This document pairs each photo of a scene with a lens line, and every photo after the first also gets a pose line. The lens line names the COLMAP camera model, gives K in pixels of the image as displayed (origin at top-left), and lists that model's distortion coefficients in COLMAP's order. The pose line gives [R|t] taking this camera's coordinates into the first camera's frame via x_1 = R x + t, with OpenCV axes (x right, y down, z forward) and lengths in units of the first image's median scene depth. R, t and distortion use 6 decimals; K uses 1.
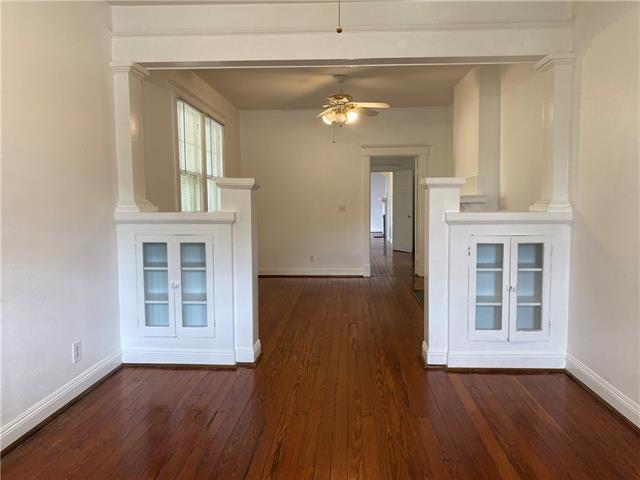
lens RADIAL K [[493.5, 0, 321.0], [0, 493.5, 234.2], [0, 0, 1]] dist [0.043773, -0.051398]
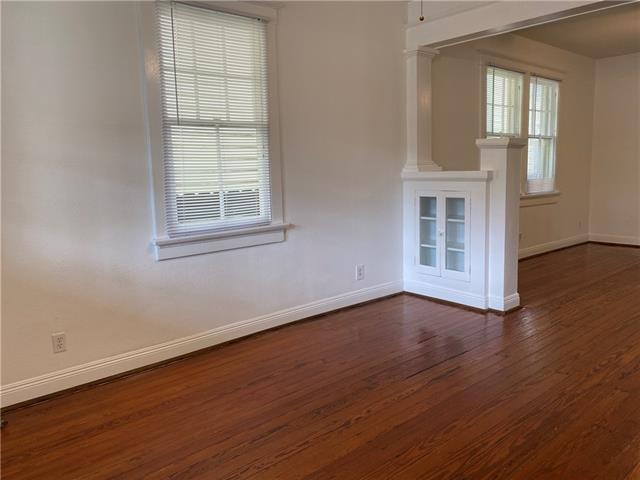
lens RADIAL K [[493.5, 0, 320.4], [0, 493.5, 238.7], [0, 0, 1]] dist [0.043773, -0.051398]
pose [[0.689962, 0.091308, -0.718064, 0.356864], [-0.031191, 0.994841, 0.096532, 0.010353], [0.723174, -0.044206, 0.689250, -0.027110]]
